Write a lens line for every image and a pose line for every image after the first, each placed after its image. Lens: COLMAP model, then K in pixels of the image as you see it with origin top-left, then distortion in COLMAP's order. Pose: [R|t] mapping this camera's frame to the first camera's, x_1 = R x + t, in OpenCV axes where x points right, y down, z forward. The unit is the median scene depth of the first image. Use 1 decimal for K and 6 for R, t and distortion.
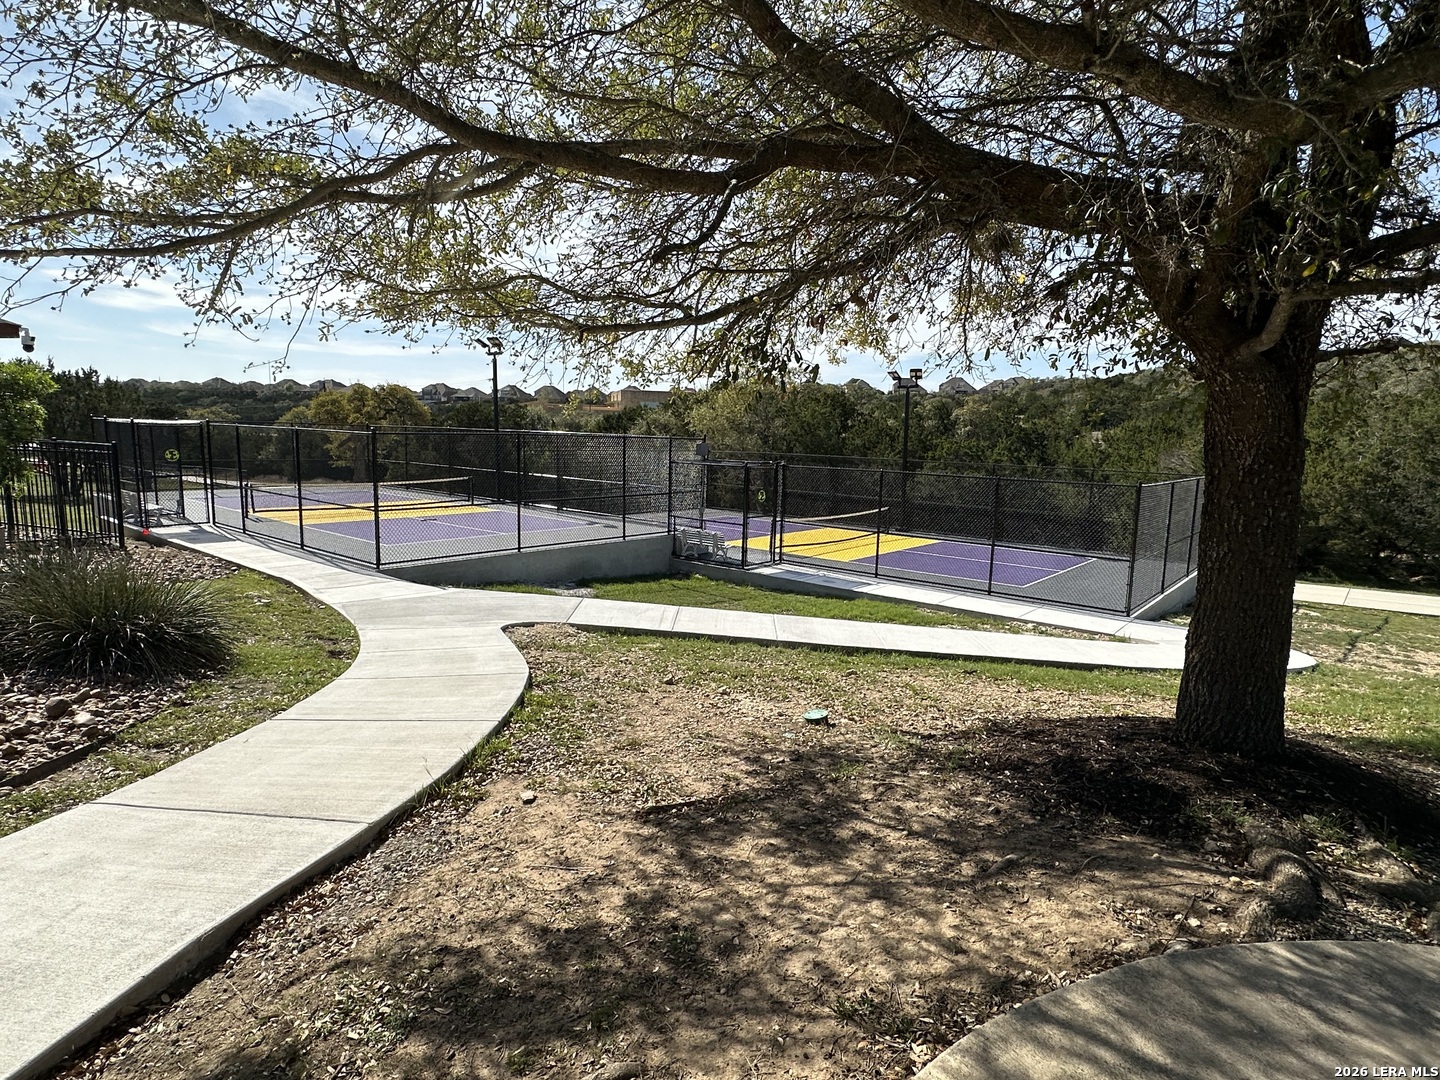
lens RADIAL K [[810.8, 0, 720.0], [0, 810.8, 540.0], [0, 0, 1]] dist [0.003782, -0.000002]
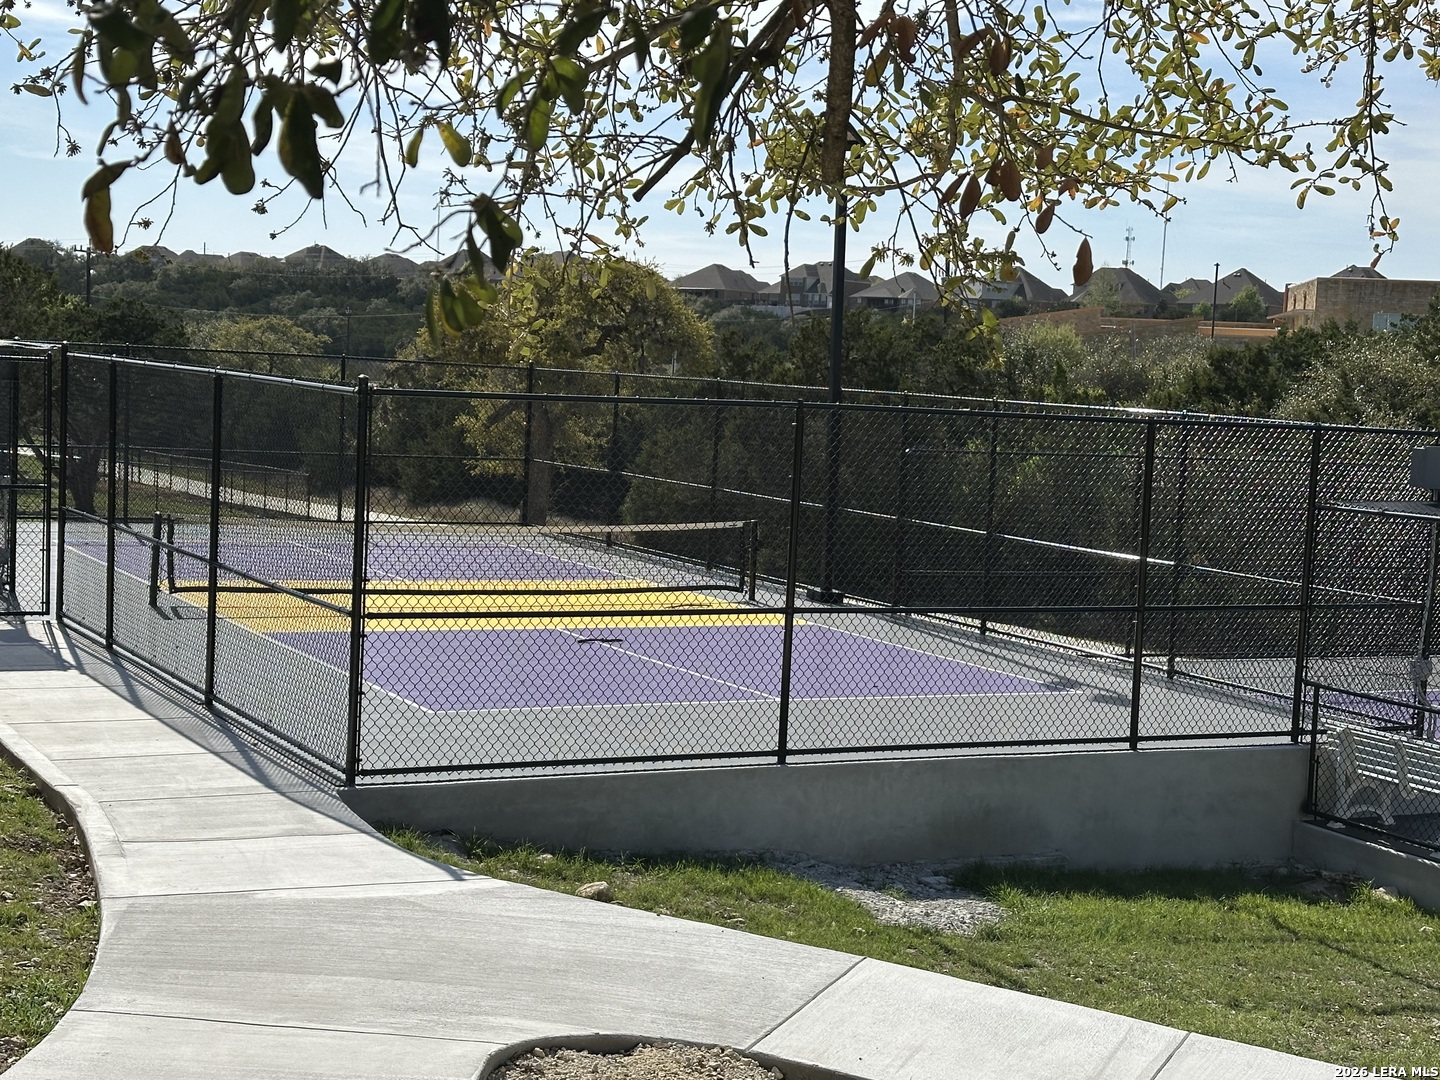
lens RADIAL K [[2264.6, 0, 720.0], [0, 2264.6, 540.0], [0, 0, 1]] dist [0.175595, 0.009488]
pose [[0.927504, 0.048749, -0.370621, 0.052074], [-0.074621, 0.995651, -0.055783, -0.018457], [0.366290, 0.079395, 0.927107, 0.118476]]
